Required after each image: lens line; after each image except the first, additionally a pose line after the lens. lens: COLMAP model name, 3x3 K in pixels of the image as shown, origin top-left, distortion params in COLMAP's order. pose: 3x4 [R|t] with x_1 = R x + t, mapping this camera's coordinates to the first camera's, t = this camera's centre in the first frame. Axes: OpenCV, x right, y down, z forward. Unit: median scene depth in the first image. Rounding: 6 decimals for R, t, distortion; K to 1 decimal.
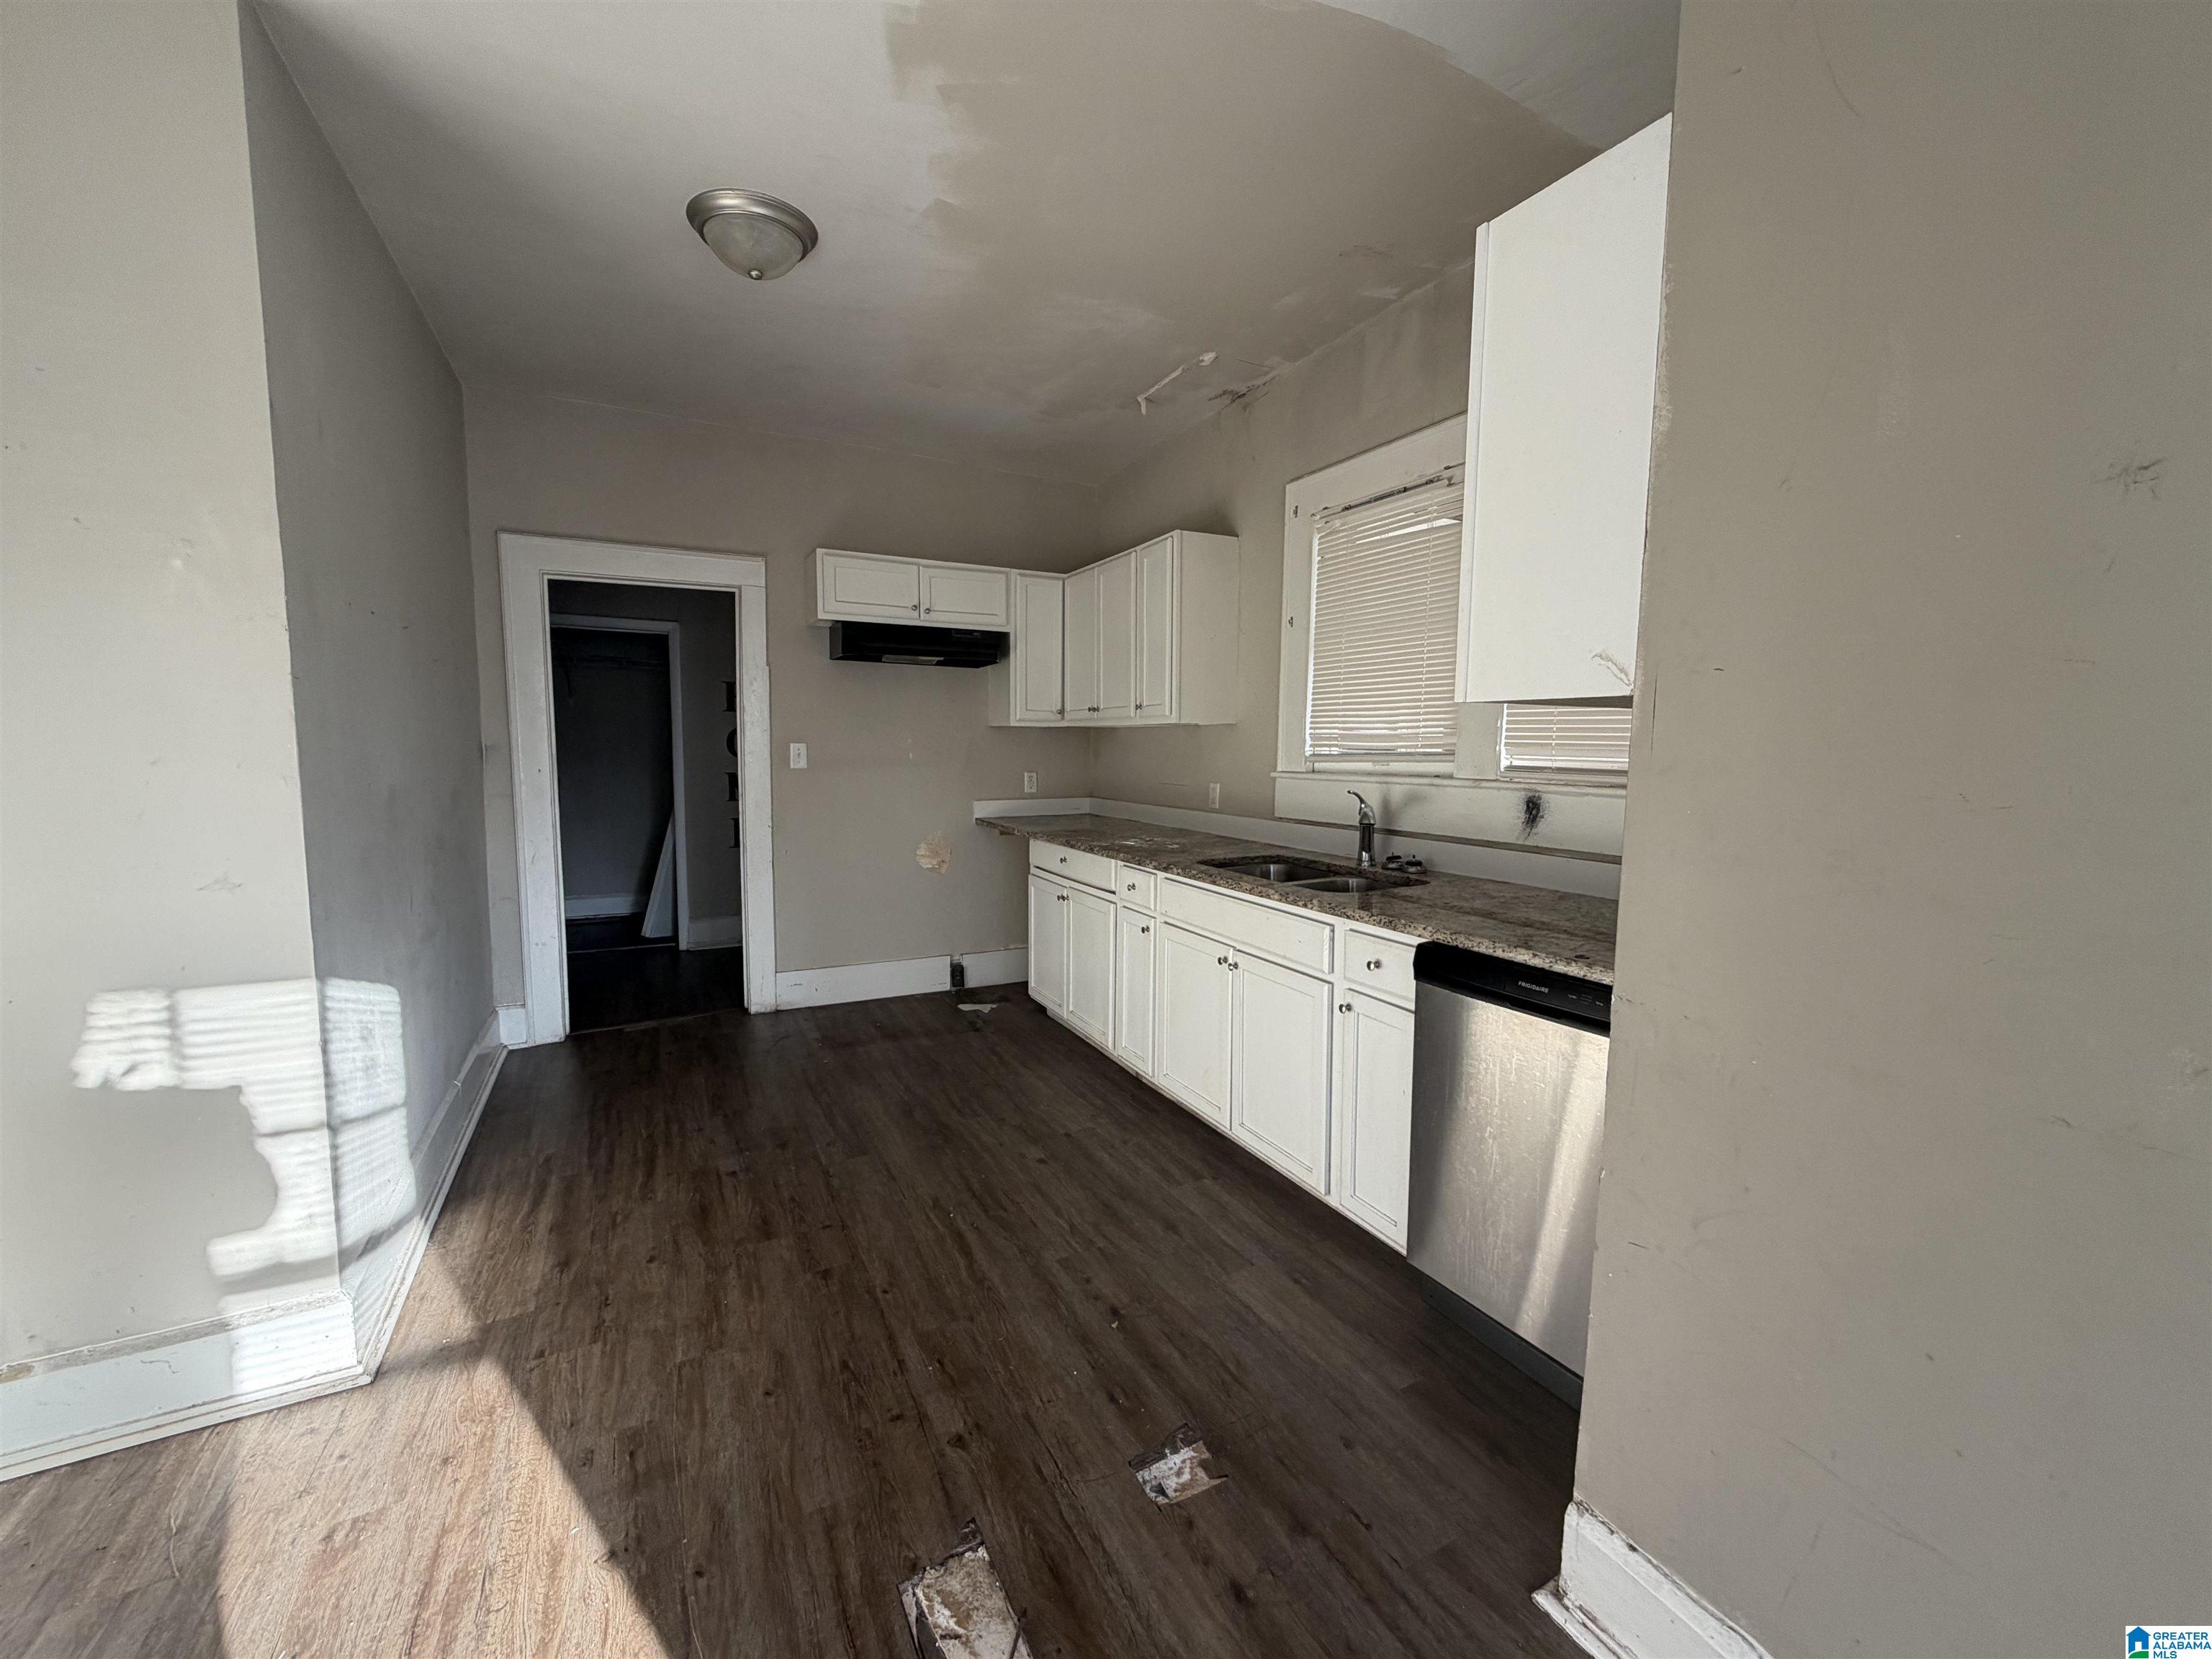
lens RADIAL K [[887.0, 0, 1101.1], [0, 887.0, 830.3], [0, 0, 1]] dist [0.000559, 0.000005]
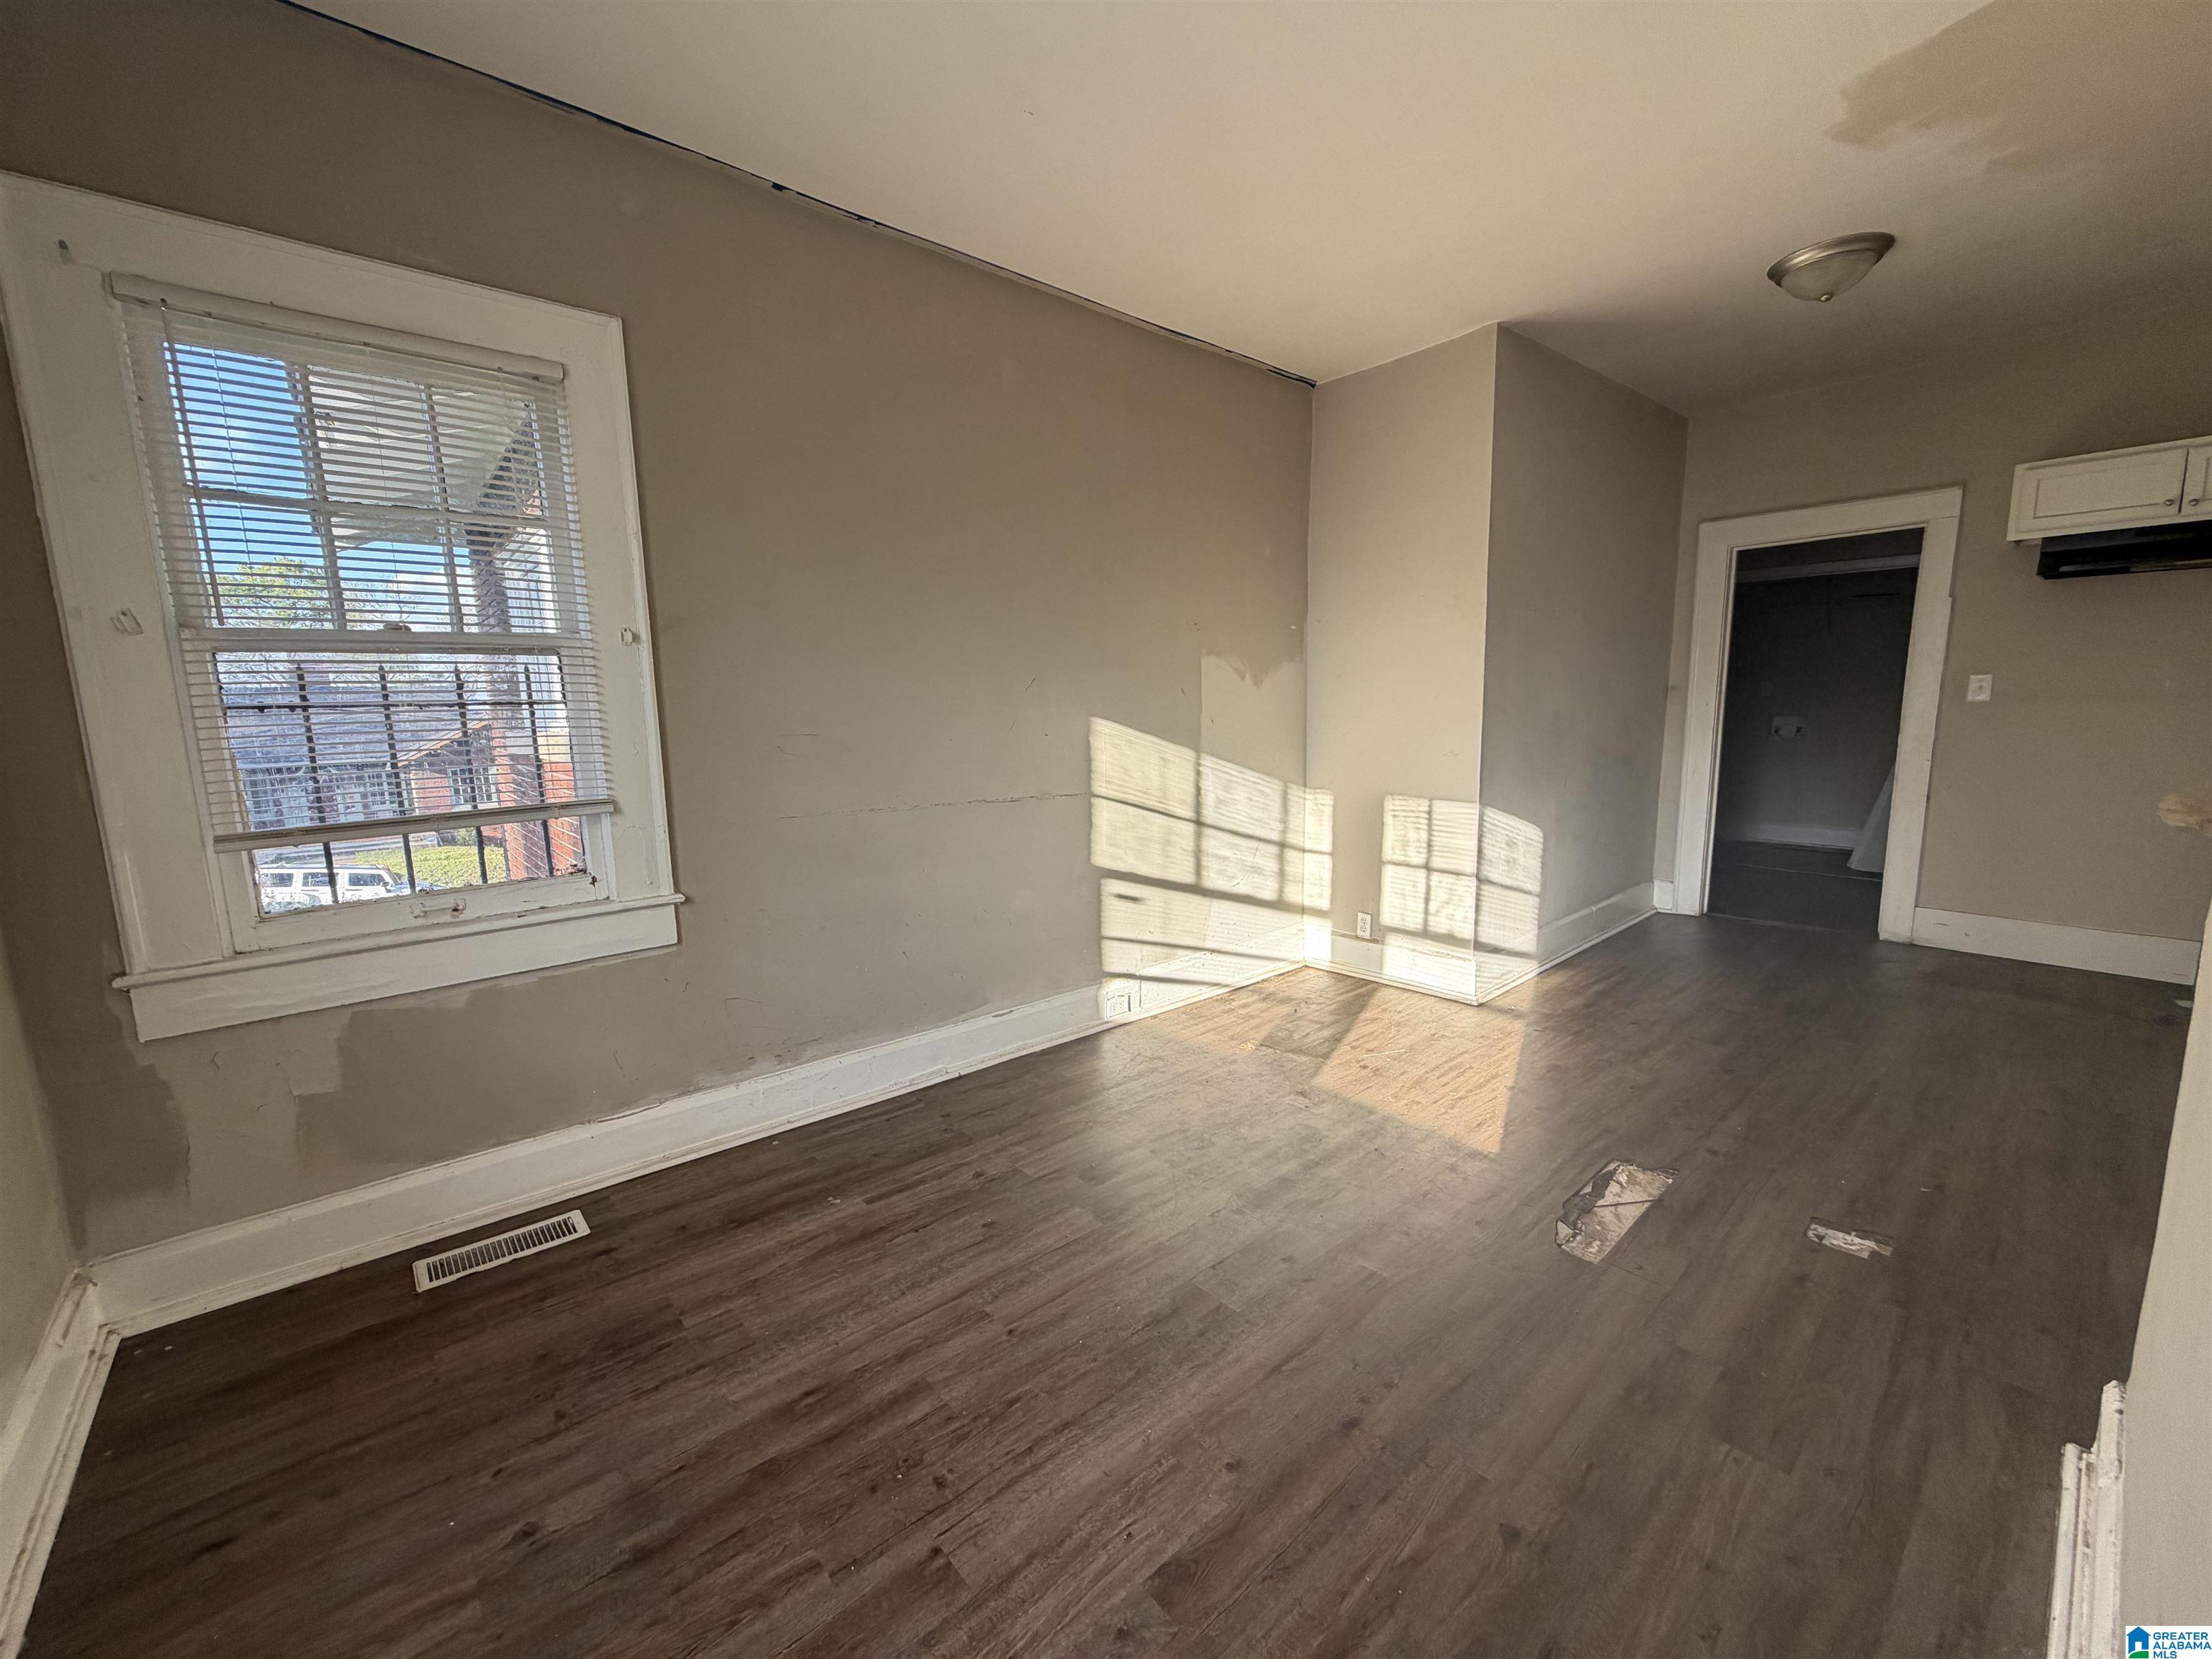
lens RADIAL K [[887.0, 0, 1100.8], [0, 887.0, 829.5], [0, 0, 1]] dist [0.000559, 0.000005]
pose [[0.240474, 0.129817, -0.961935, 0.683787], [-0.067566, 0.990851, 0.116828, 0.035234], [0.968301, 0.036900, 0.247045, -0.272845]]
